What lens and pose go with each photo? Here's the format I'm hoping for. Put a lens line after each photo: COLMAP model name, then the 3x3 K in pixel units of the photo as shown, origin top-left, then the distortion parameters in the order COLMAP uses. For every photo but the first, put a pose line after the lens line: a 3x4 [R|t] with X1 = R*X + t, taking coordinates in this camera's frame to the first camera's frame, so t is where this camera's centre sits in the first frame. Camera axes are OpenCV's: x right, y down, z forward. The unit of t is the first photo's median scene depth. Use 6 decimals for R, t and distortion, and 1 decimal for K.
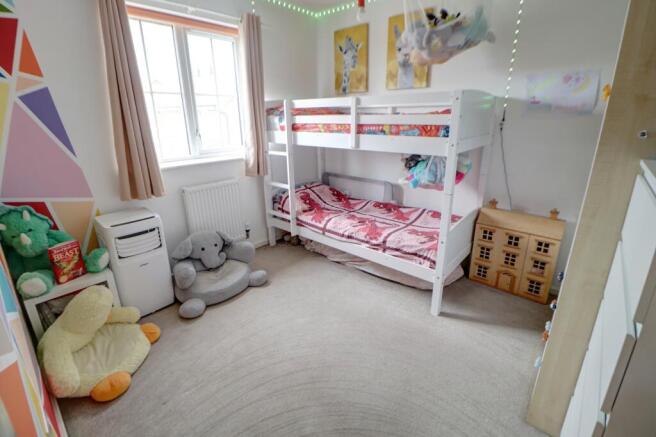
lens RADIAL K [[301.8, 0, 332.6], [0, 301.8, 219.1], [0, 0, 1]] dist [-0.013126, -0.005884]
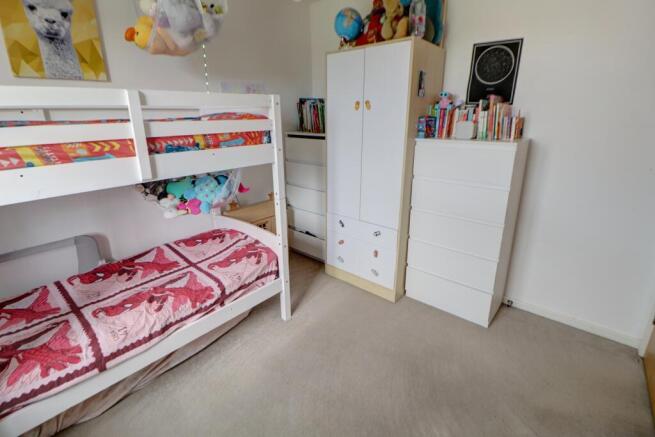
lens RADIAL K [[301.3, 0, 331.9], [0, 301.3, 216.5], [0, 0, 1]] dist [-0.013126, -0.005884]
pose [[-0.020473, -0.309515, 0.950674, -0.475563], [0.331691, 0.894917, 0.298504, -0.219791], [-0.943166, 0.321441, 0.084342, 0.626712]]
